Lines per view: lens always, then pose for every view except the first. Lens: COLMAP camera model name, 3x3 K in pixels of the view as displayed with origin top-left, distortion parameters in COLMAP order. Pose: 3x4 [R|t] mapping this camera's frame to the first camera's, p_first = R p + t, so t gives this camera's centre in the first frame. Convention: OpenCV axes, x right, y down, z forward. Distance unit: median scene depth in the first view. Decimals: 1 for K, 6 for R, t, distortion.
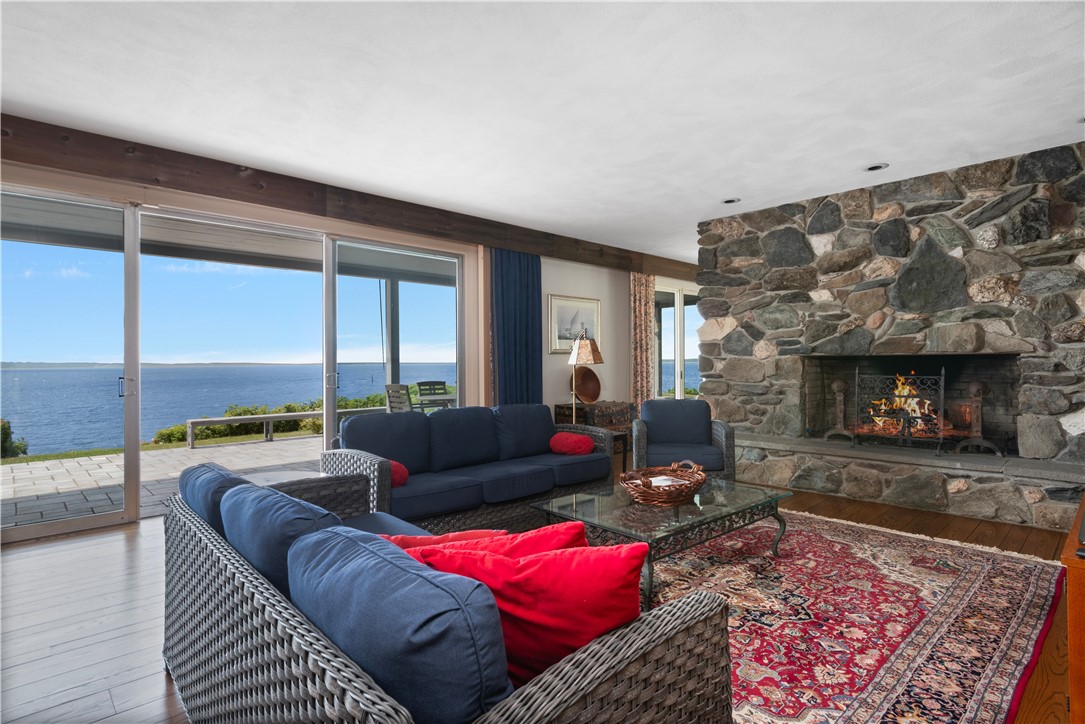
lens RADIAL K [[553.8, 0, 527.4], [0, 553.8, 361.1], [0, 0, 1]] dist [0.020191, -0.011364]
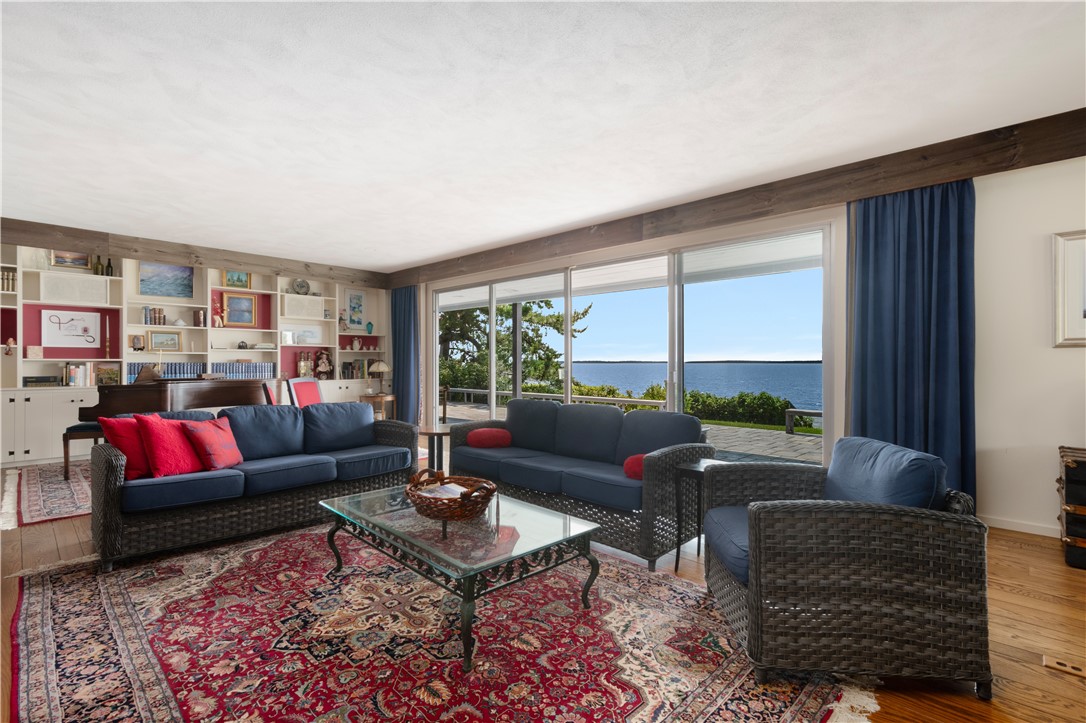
lens RADIAL K [[486.3, 0, 543.0], [0, 486.3, 361.5], [0, 0, 1]] dist [0.004033, 0.000136]
pose [[0.078411, 0.007590, -0.996892, 0.695742], [-0.003106, 0.999968, 0.007369, -0.003089], [0.996916, 0.002518, 0.078433, 0.720598]]
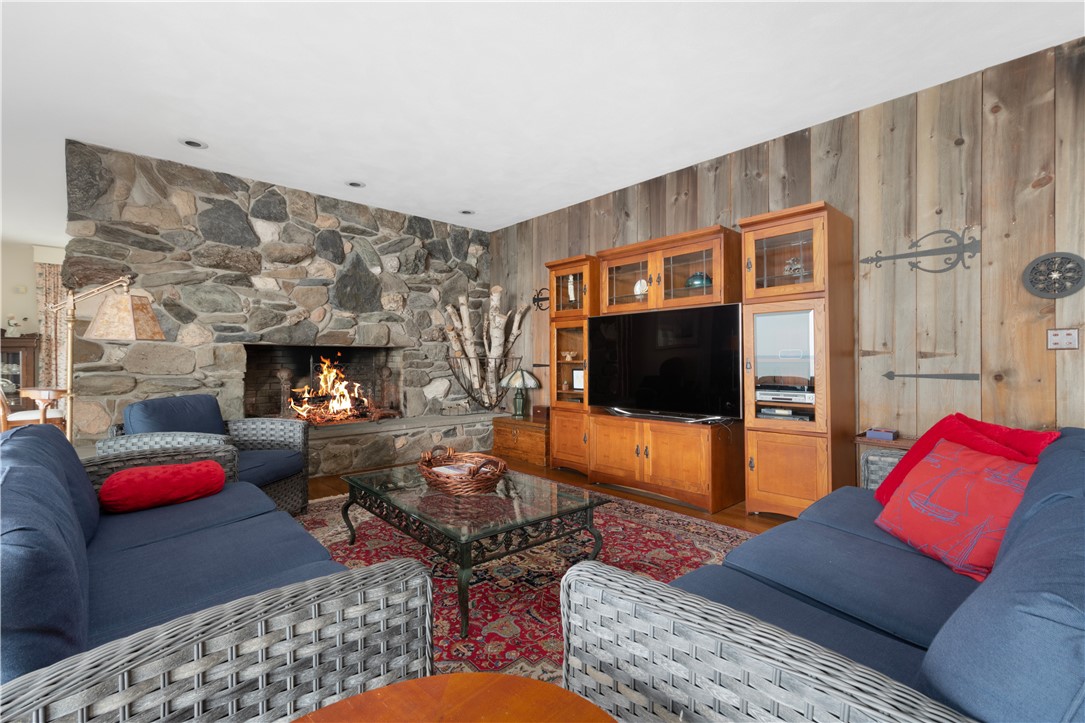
lens RADIAL K [[485.8, 0, 542.5], [0, 485.8, 361.5], [0, 0, 1]] dist [0.004033, 0.000136]
pose [[-0.009604, 0.008301, 0.999919, -0.370590], [0.001985, 0.999964, -0.008283, 0.031481], [-0.999952, 0.001905, -0.009620, 0.579192]]
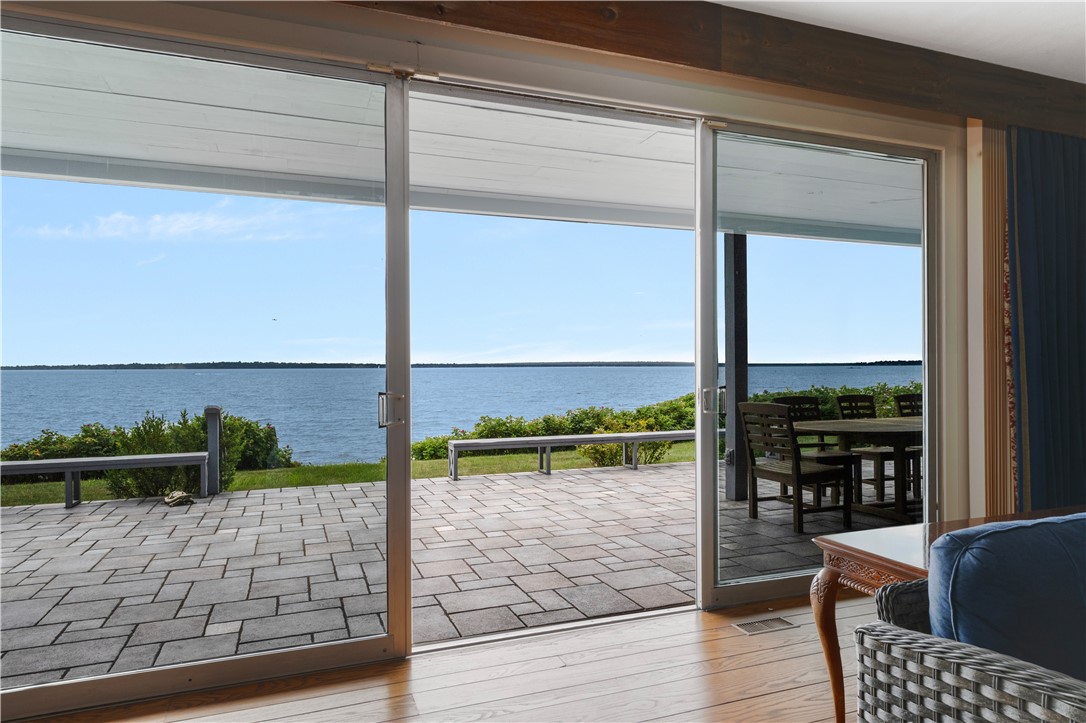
lens RADIAL K [[639.5, 0, 543.0], [0, 639.5, 361.5], [0, 0, 1]] dist [0.028003, 0.000105]
pose [[0.927308, 0.005130, -0.374263, -0.298070], [-0.004042, 0.999985, 0.003692, -0.000259], [0.374276, -0.001911, 0.927315, 0.411407]]
